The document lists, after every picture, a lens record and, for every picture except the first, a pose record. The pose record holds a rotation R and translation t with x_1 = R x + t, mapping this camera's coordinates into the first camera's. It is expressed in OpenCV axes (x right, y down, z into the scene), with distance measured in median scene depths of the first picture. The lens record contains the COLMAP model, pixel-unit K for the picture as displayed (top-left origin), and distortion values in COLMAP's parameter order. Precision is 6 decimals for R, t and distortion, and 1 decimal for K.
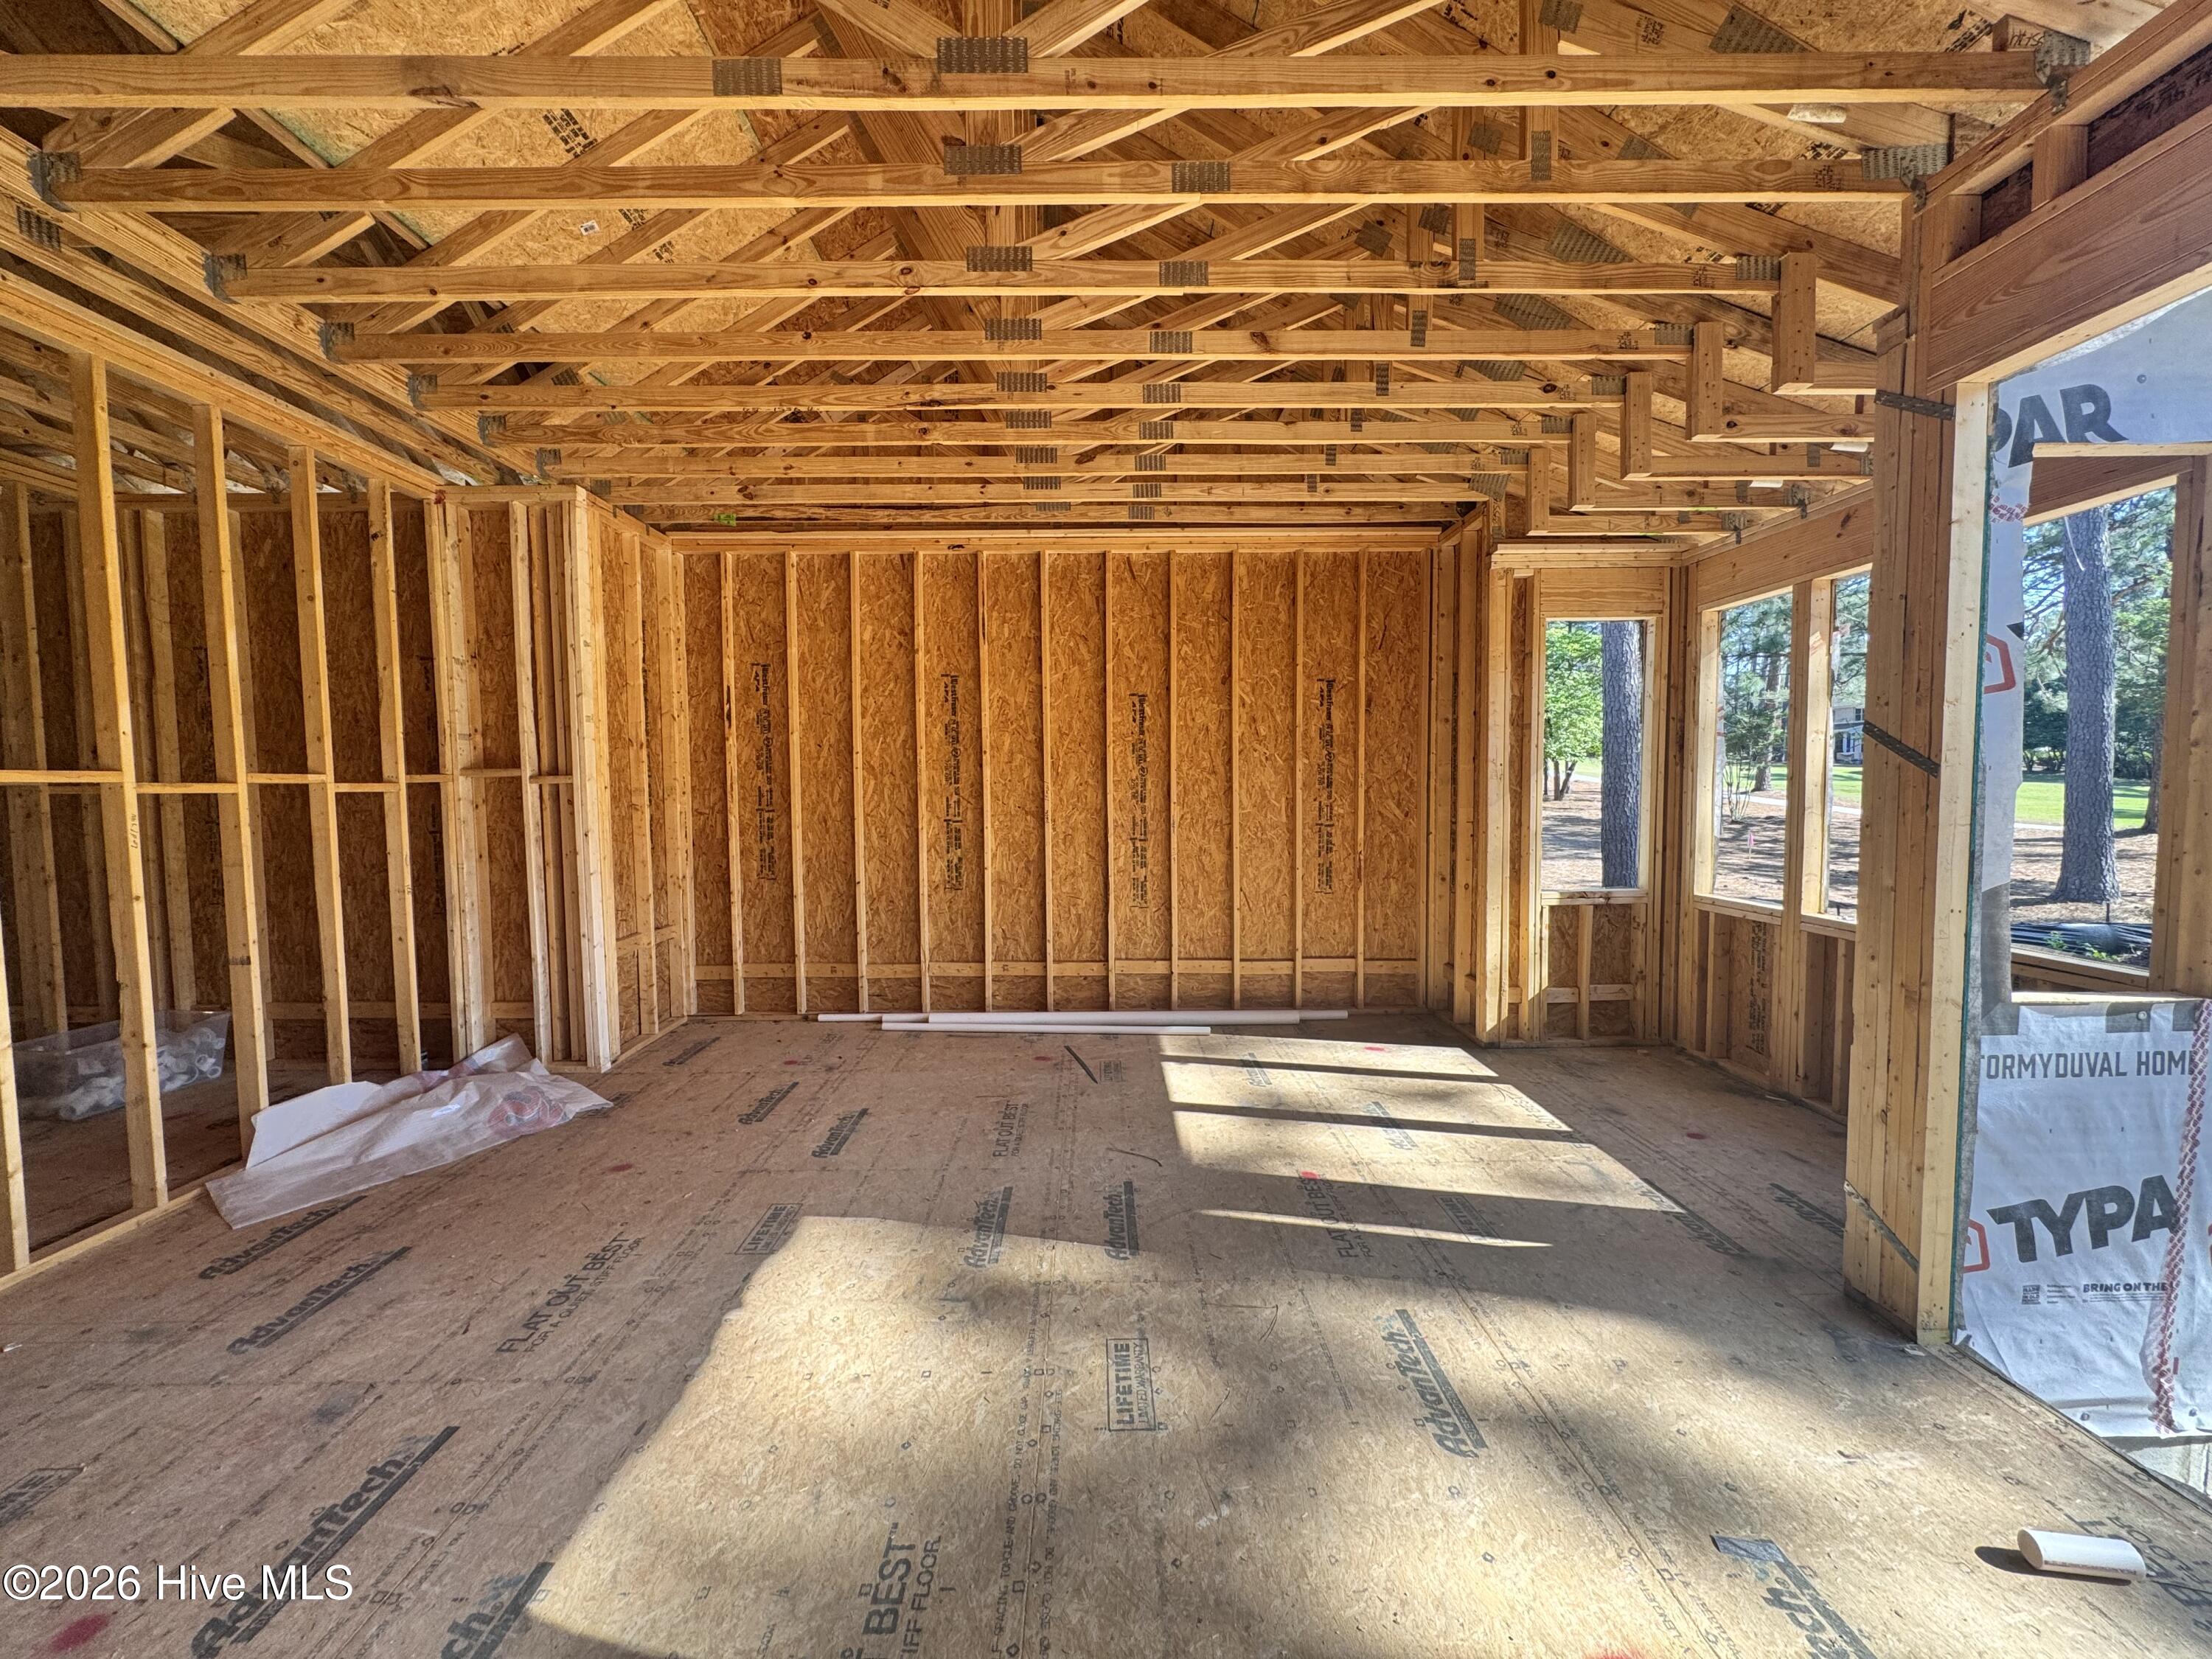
lens RADIAL K [[883.0, 0, 1100.6], [0, 883.0, 822.9], [0, 0, 1]] dist [-0.004276, 0.000056]
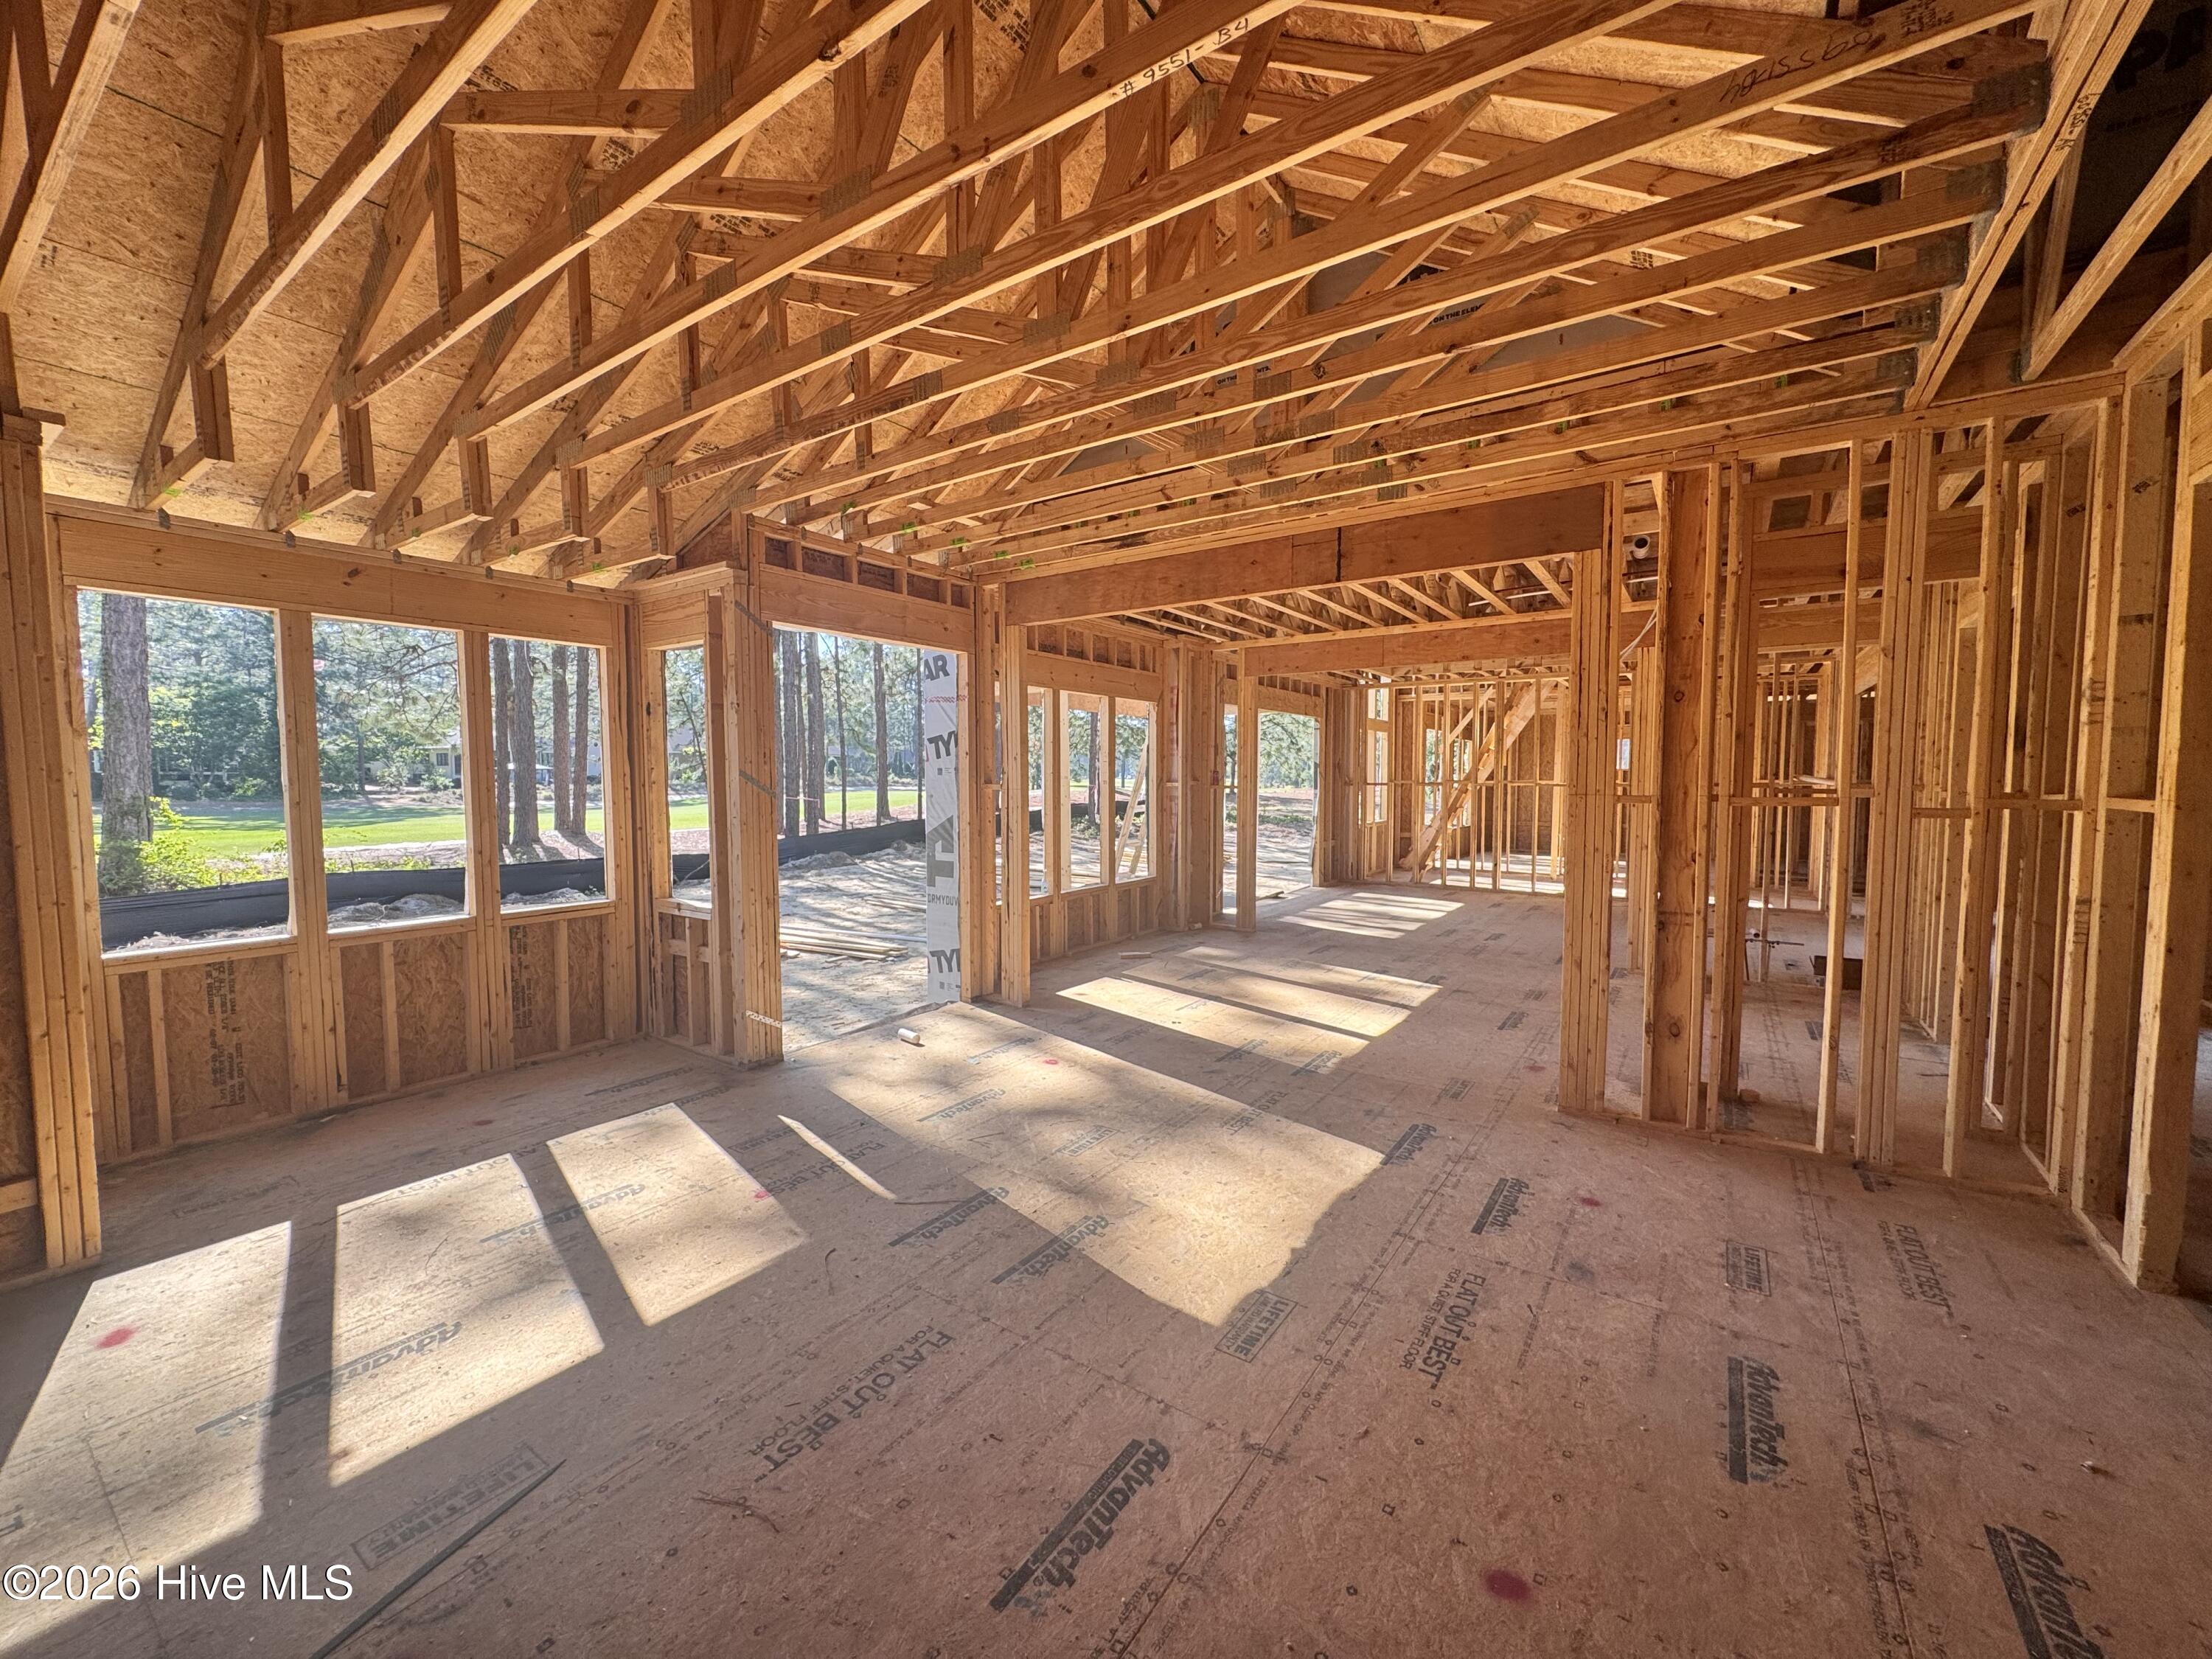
lens RADIAL K [[883.0, 0, 1097.4], [0, 883.0, 843.3], [0, 0, 1]] dist [-0.004276, 0.000056]
pose [[-0.813882, -0.031436, 0.580180, -0.443443], [0.034520, 0.994155, 0.102292, -0.063413], [-0.580004, 0.103281, -0.808040, 1.052175]]
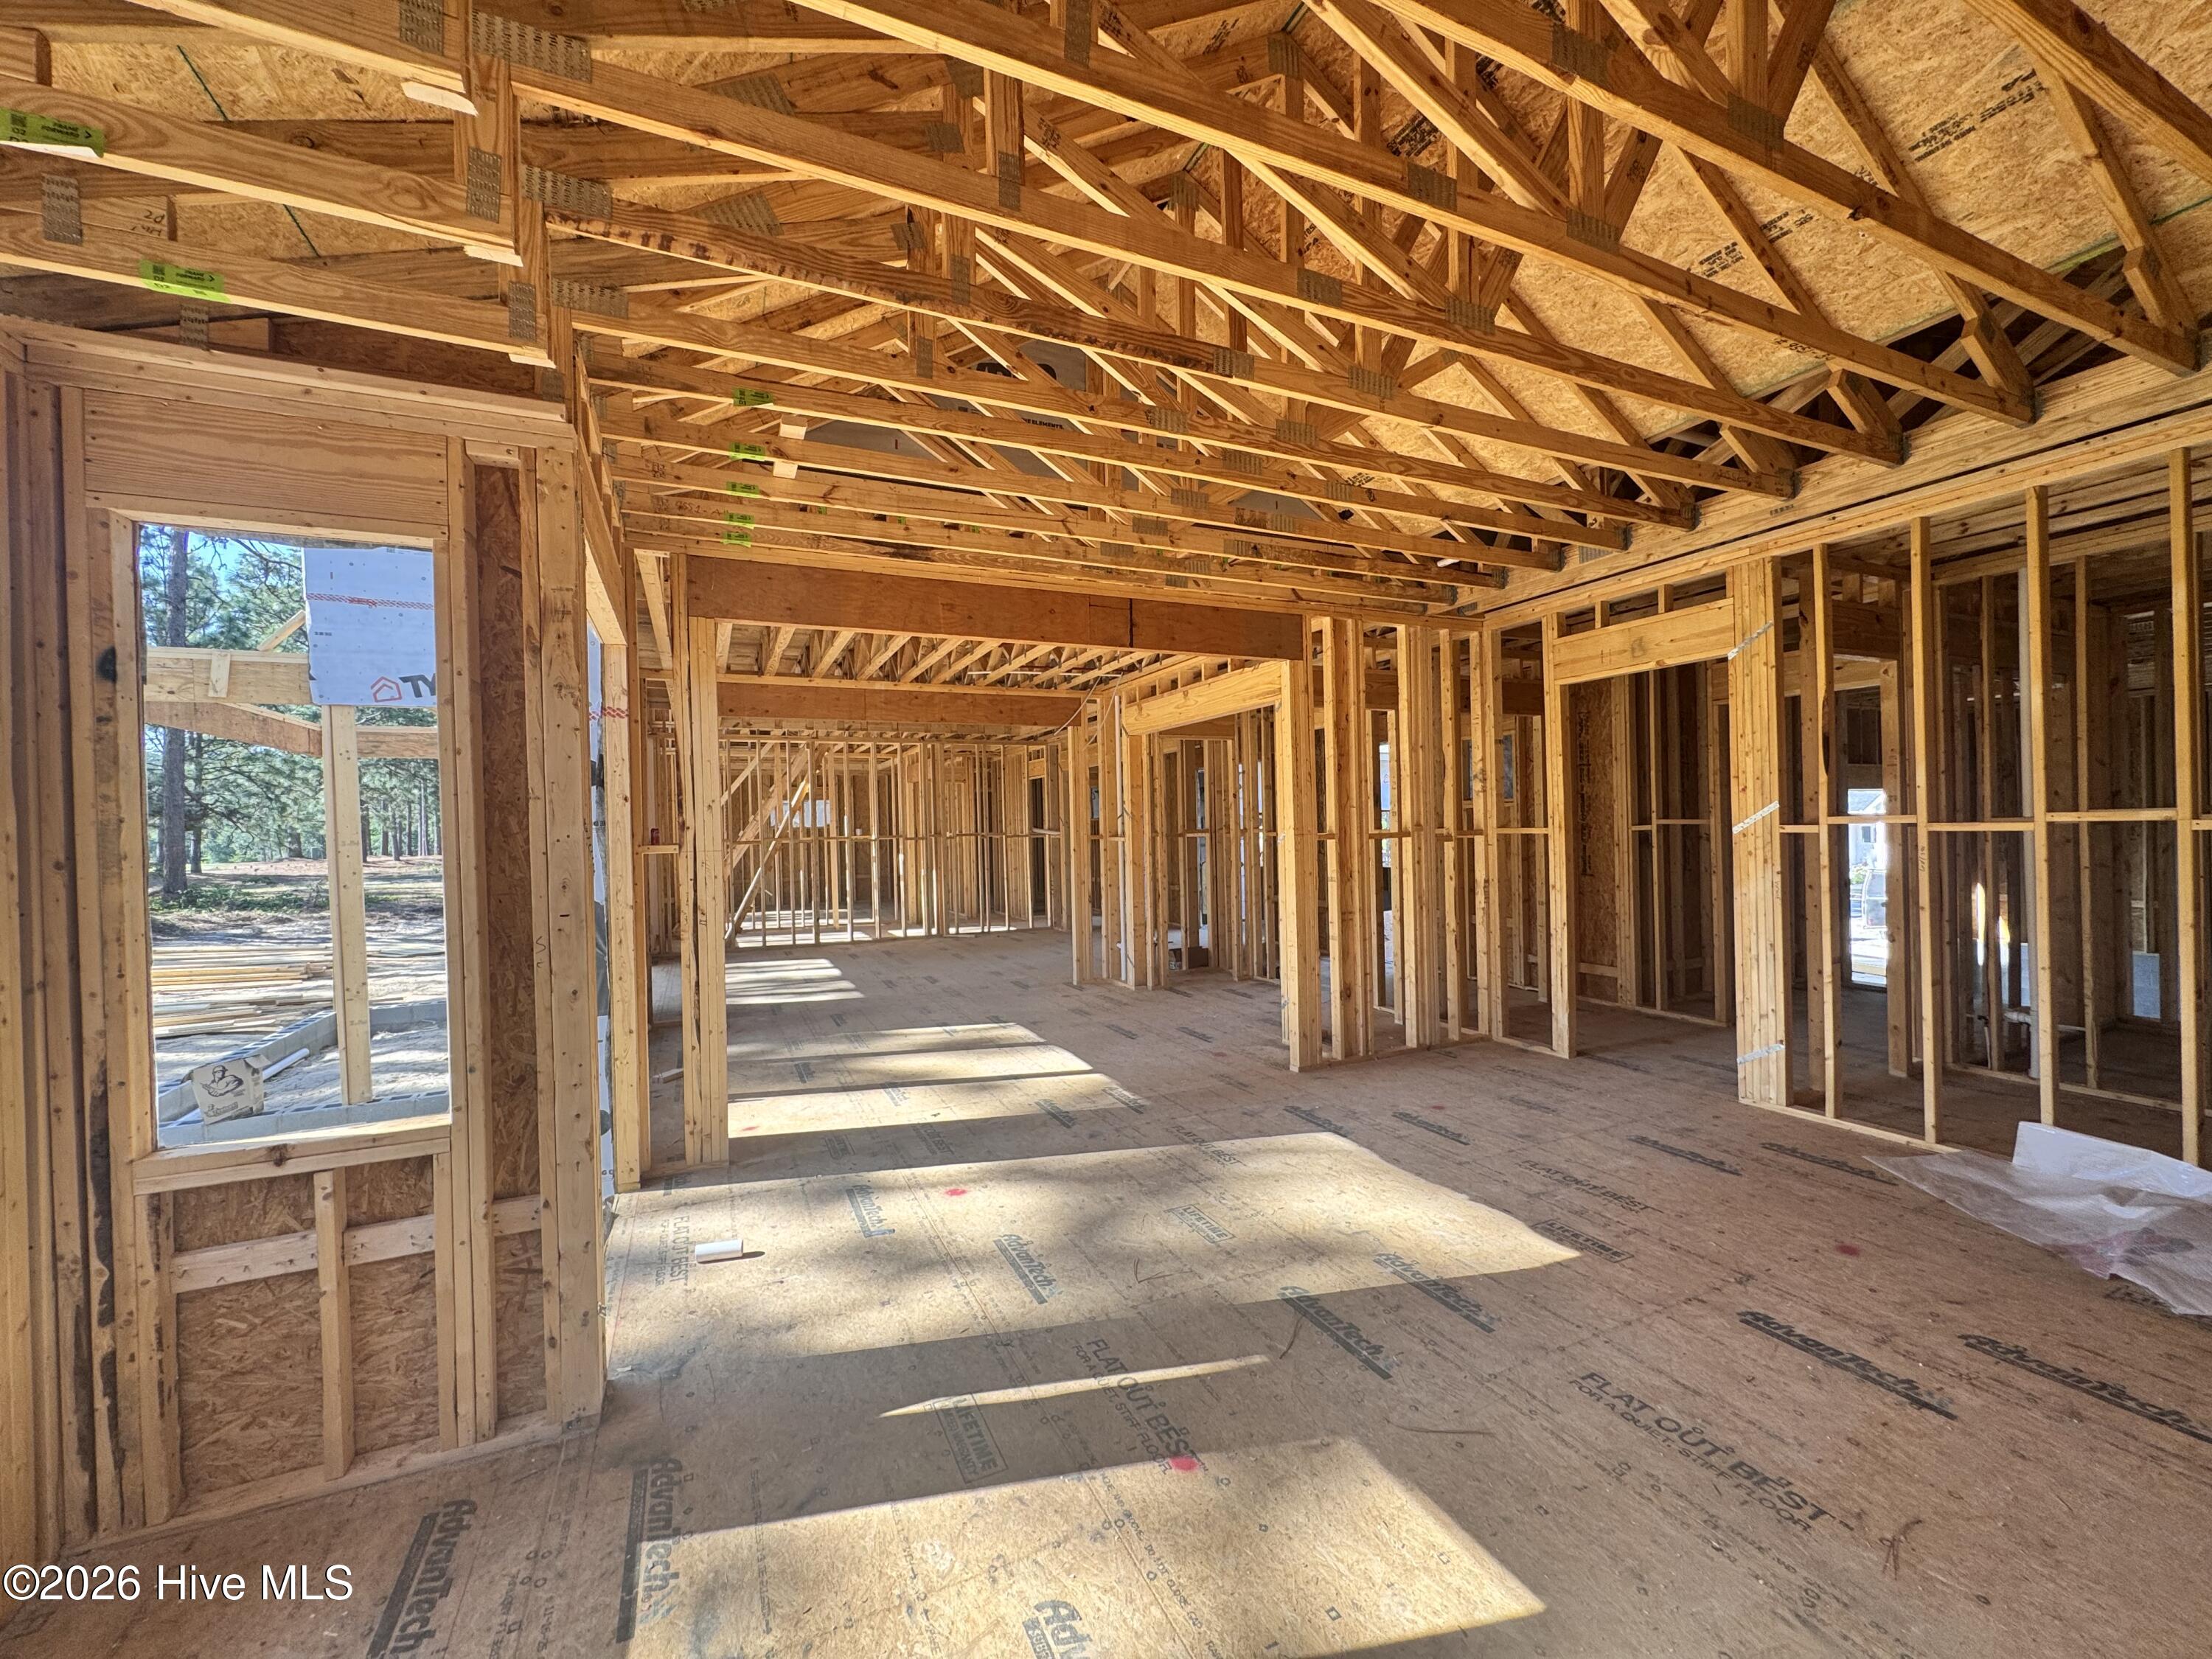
lens RADIAL K [[883.0, 0, 1107.5], [0, 883.0, 843.8], [0, 0, 1]] dist [-0.004276, 0.000056]
pose [[-0.911631, 0.038078, -0.409242, 0.365176], [0.014590, 0.998070, 0.060364, -0.069259], [0.410751, 0.049059, -0.910427, 1.051085]]
